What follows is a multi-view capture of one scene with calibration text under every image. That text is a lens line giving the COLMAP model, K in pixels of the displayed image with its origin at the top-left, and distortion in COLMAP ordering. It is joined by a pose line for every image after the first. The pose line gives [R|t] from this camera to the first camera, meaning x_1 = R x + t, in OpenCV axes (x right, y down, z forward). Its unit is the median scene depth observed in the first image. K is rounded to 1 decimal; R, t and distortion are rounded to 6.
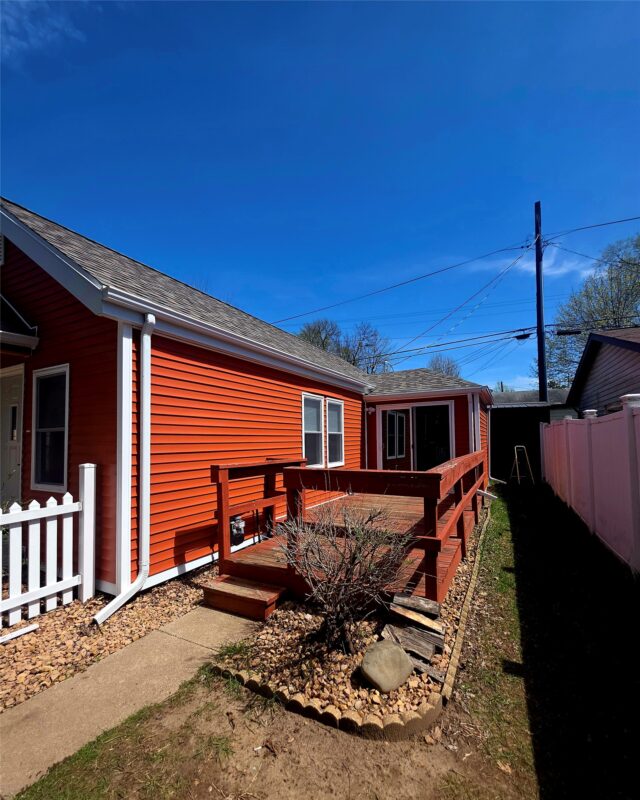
lens RADIAL K [[355.7, 0, 320.2], [0, 355.7, 425.6], [0, 0, 1]] dist [0.002874, 0.000206]
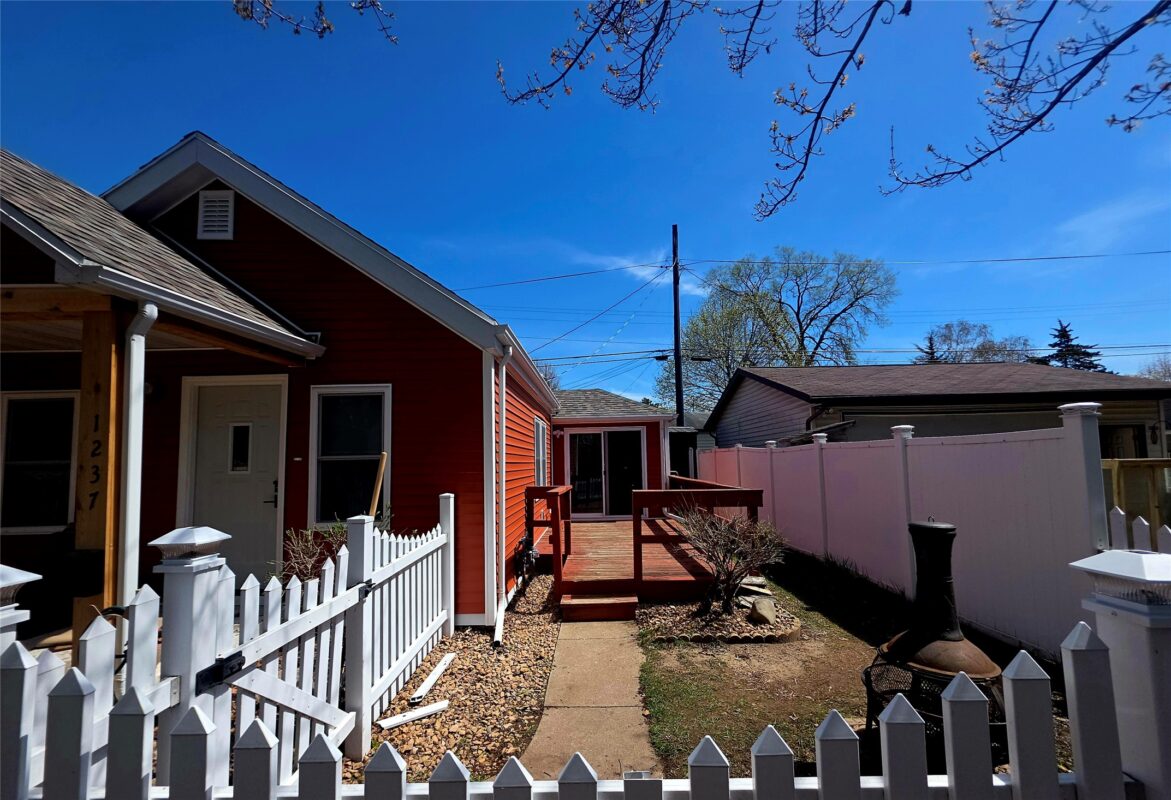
lens RADIAL K [[482.2, 0, 586.6], [0, 482.2, 430.8], [0, 0, 1]] dist [-0.000286, -0.000009]
pose [[0.893588, 0.026567, 0.448100, -0.721495], [-0.013310, 0.999376, -0.032708, -0.021247], [-0.448690, 0.023263, 0.893385, -0.274028]]
